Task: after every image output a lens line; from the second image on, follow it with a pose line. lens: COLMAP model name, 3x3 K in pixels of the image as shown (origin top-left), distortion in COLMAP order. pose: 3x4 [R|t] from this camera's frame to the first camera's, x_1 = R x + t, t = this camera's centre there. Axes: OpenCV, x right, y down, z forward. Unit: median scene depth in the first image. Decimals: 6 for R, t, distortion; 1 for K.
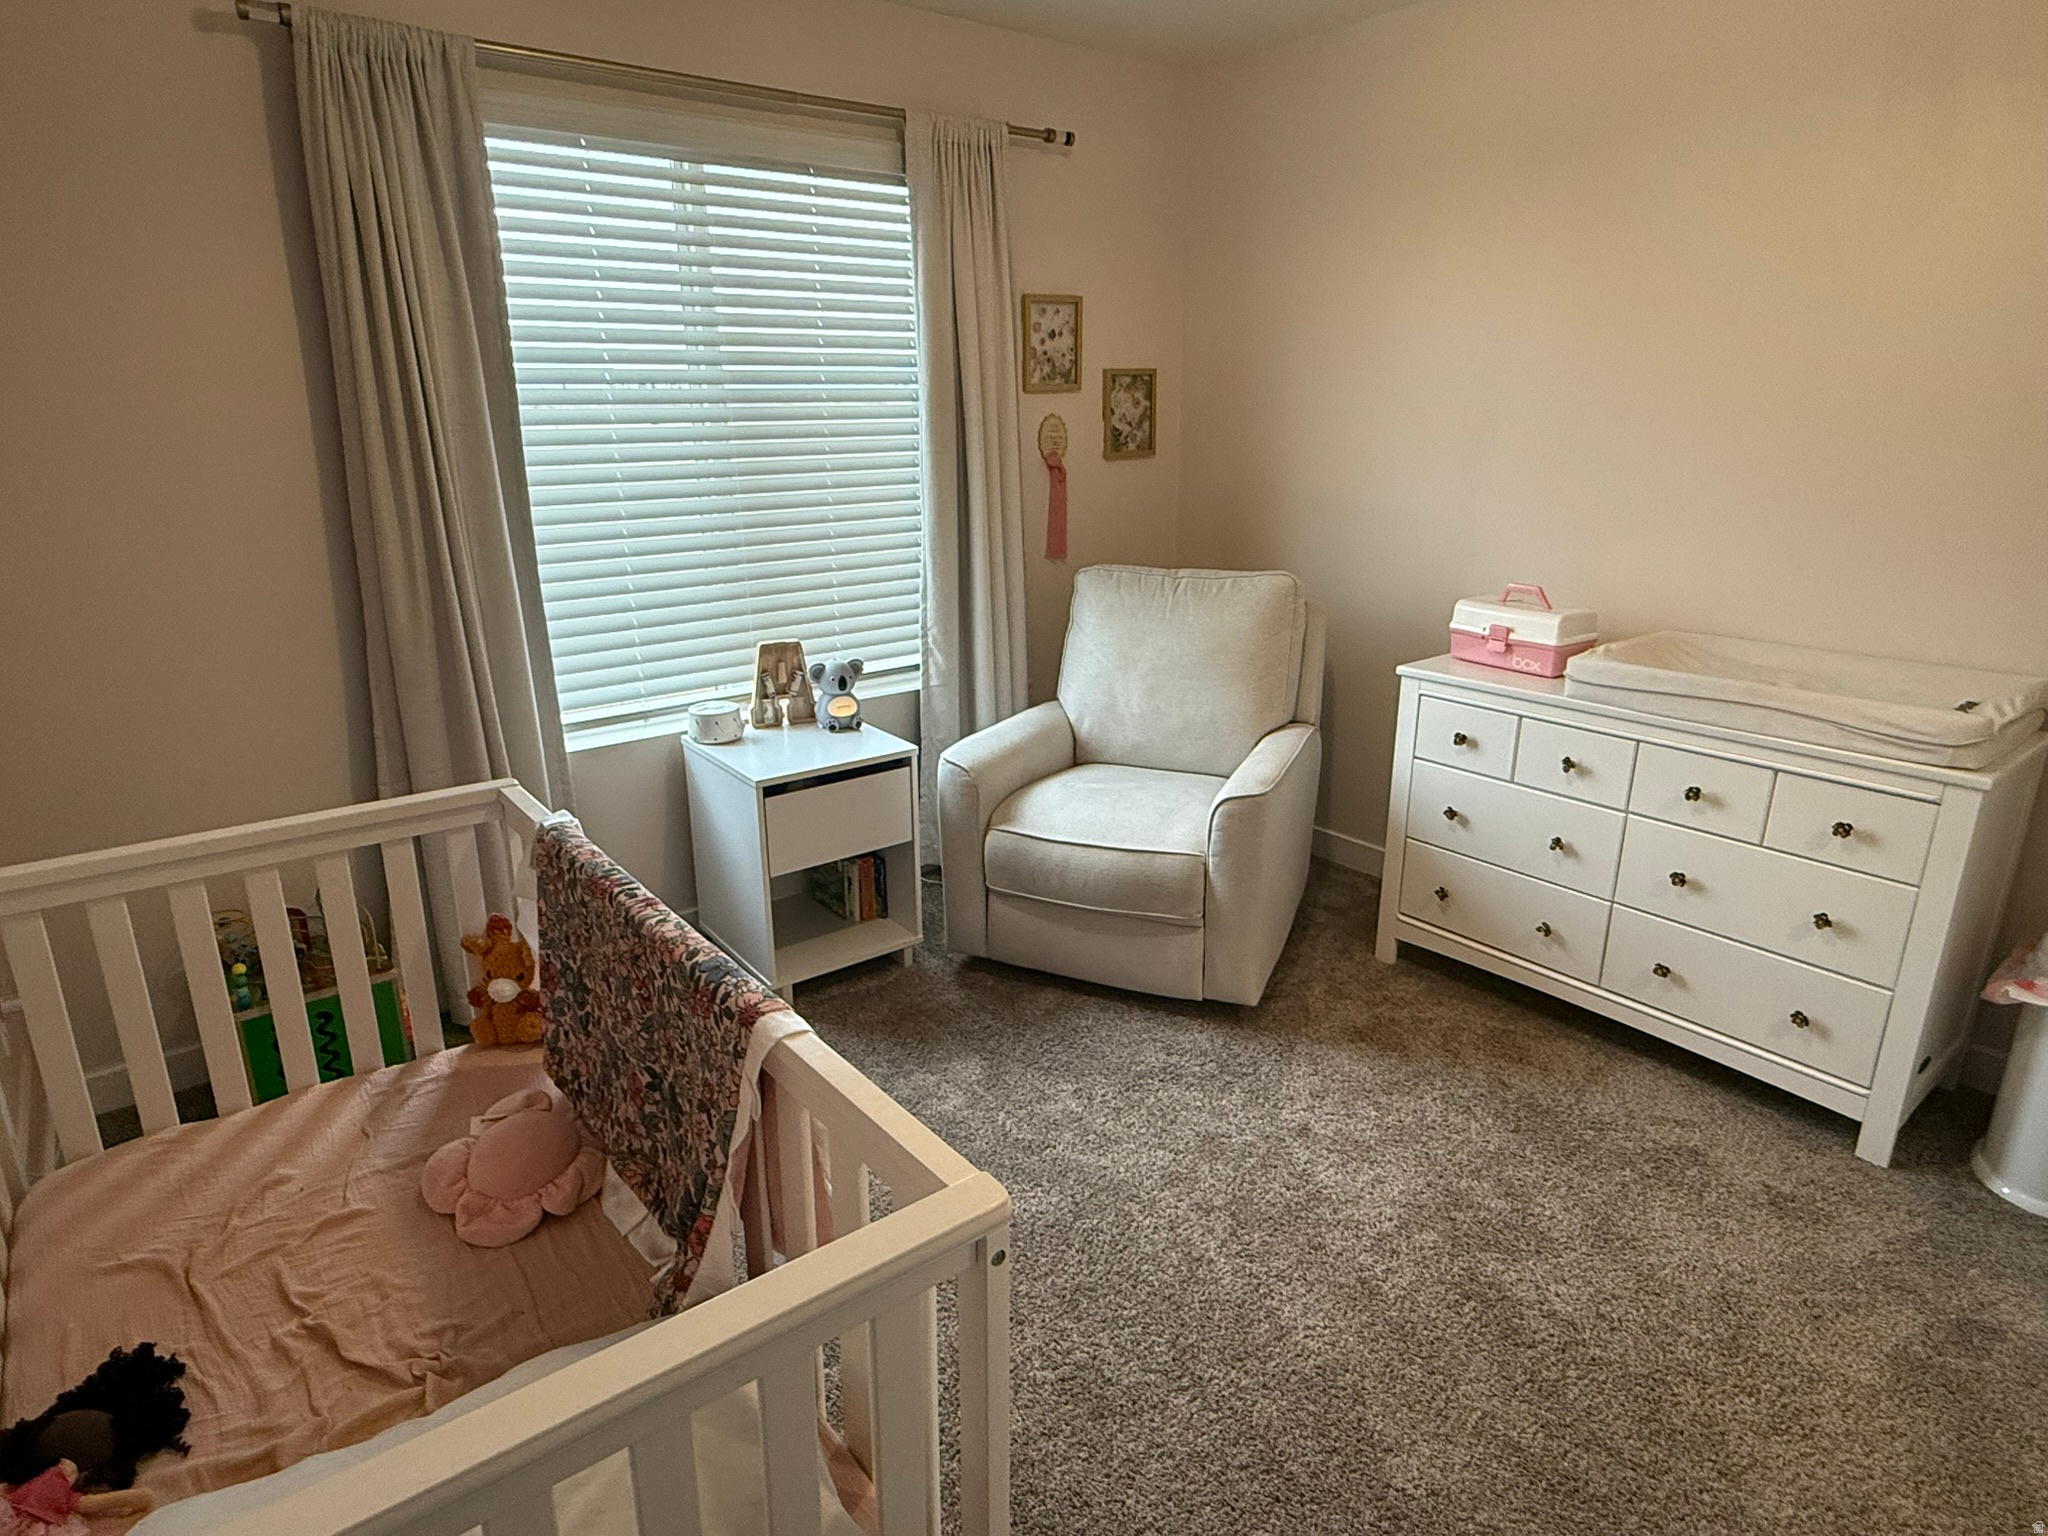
lens RADIAL K [[1143.5, 0, 1023.8], [0, 1143.5, 758.6], [0, 0, 1]] dist [0.011516, 0.005499]
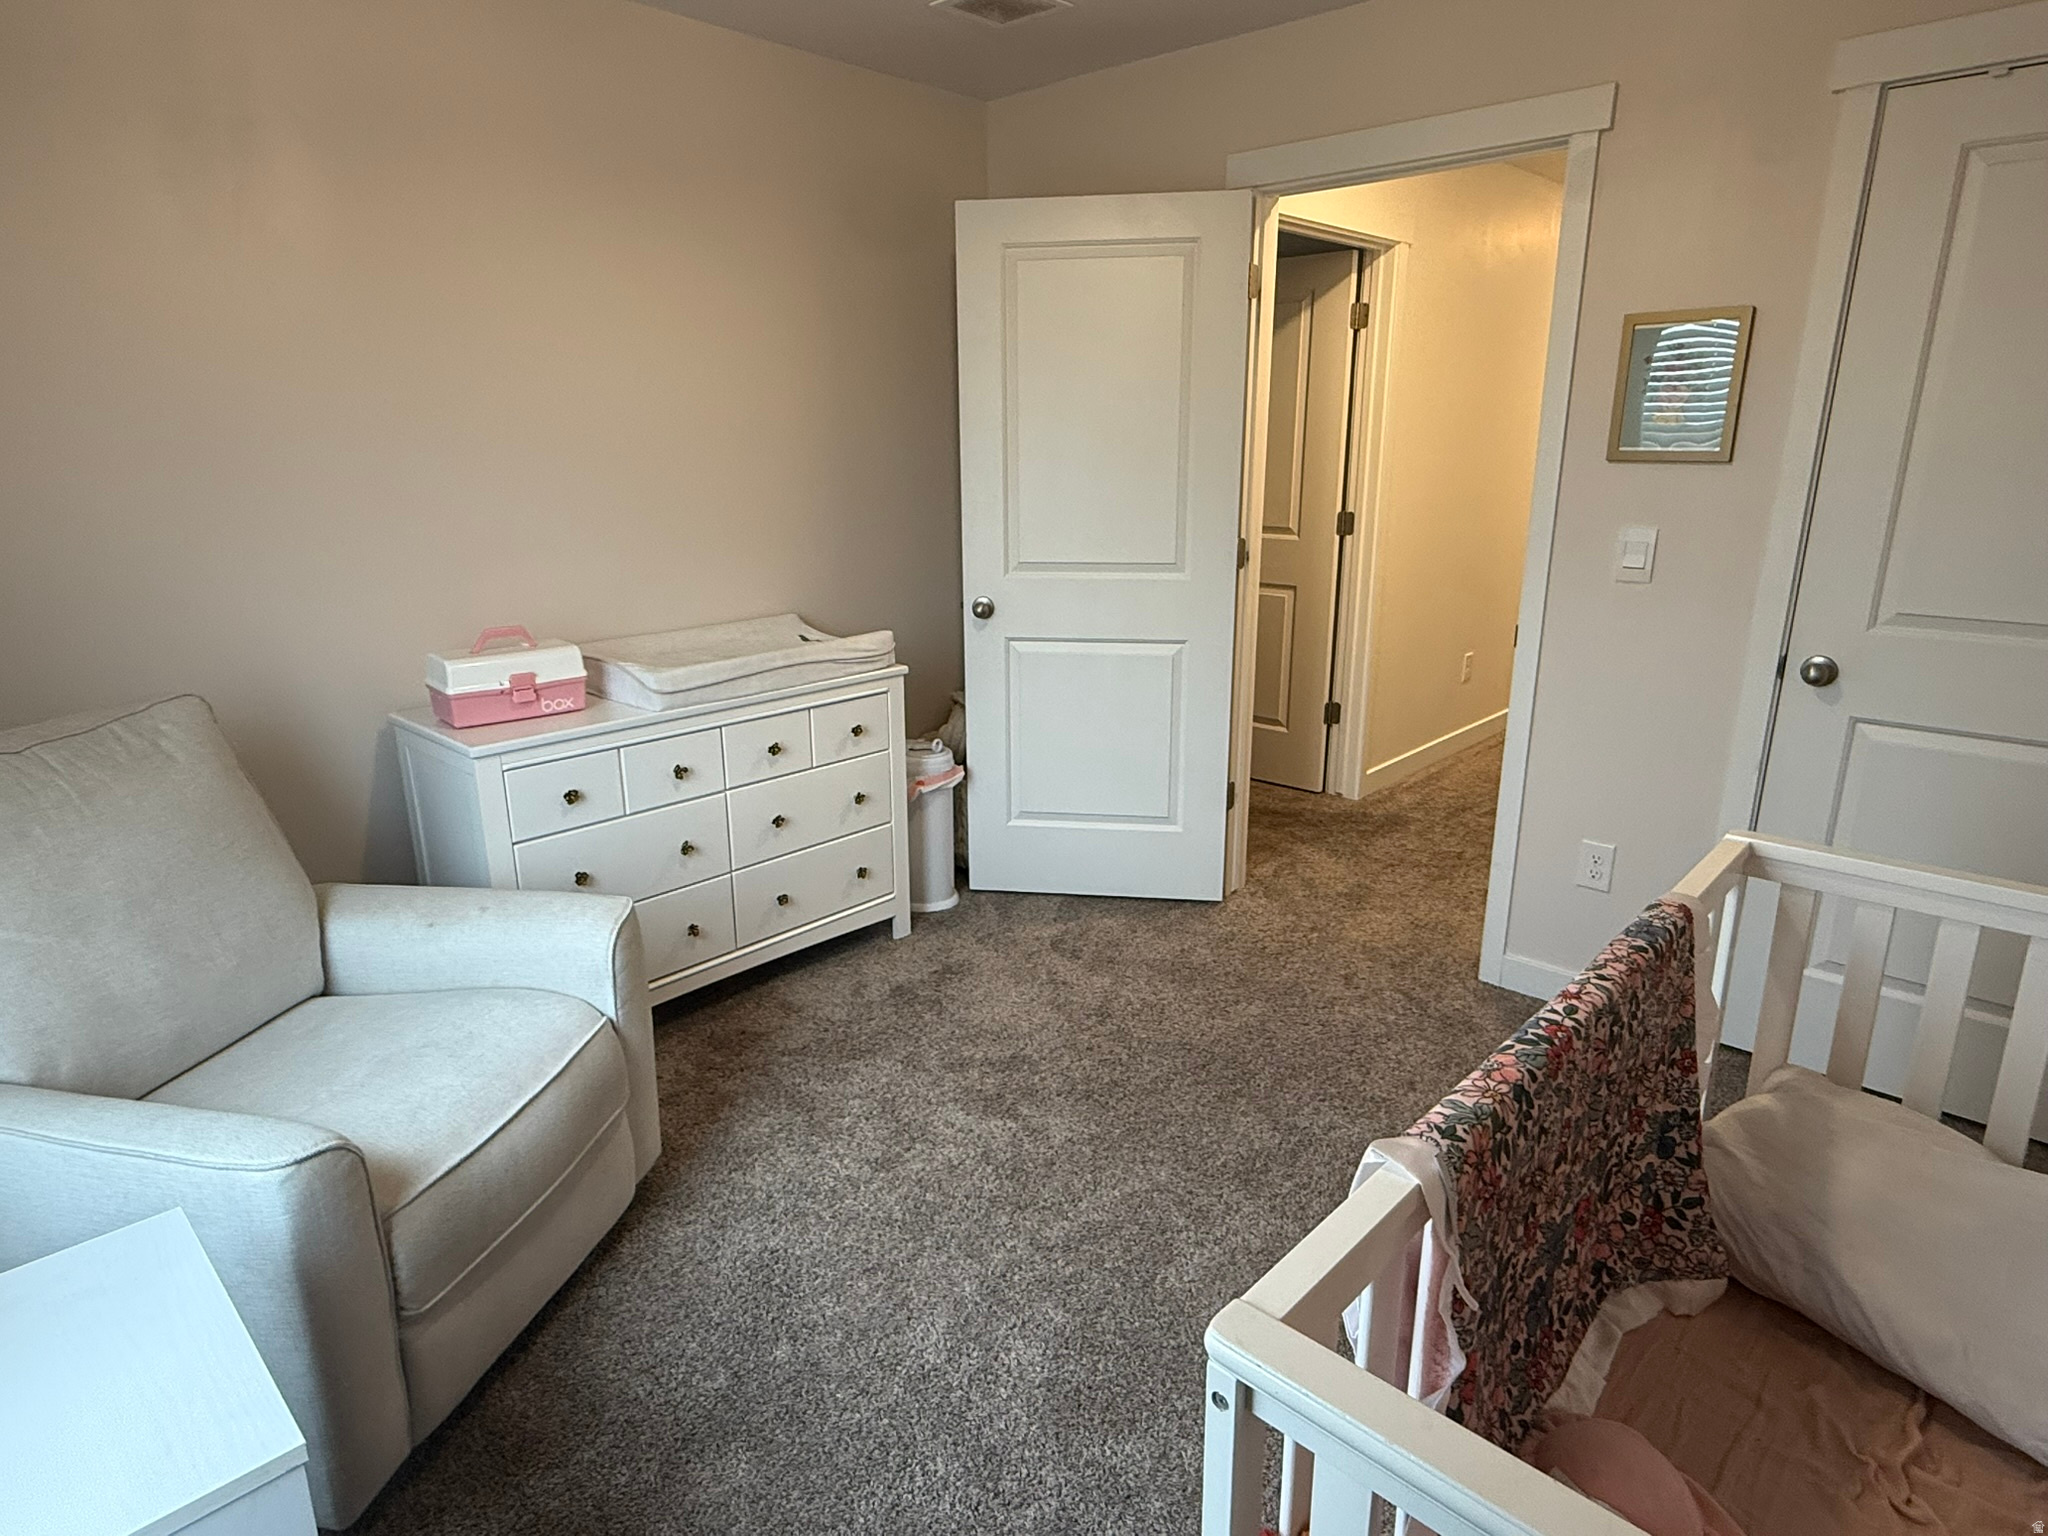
lens RADIAL K [[1143.5, 0, 1013.6], [0, 1143.5, 754.0], [0, 0, 1]] dist [0.011516, 0.005499]
pose [[-0.123348, -0.261697, 0.957235, -0.539747], [0.301710, 0.909050, 0.287402, -0.209219], [-0.945387, 0.324258, -0.033173, 0.707881]]
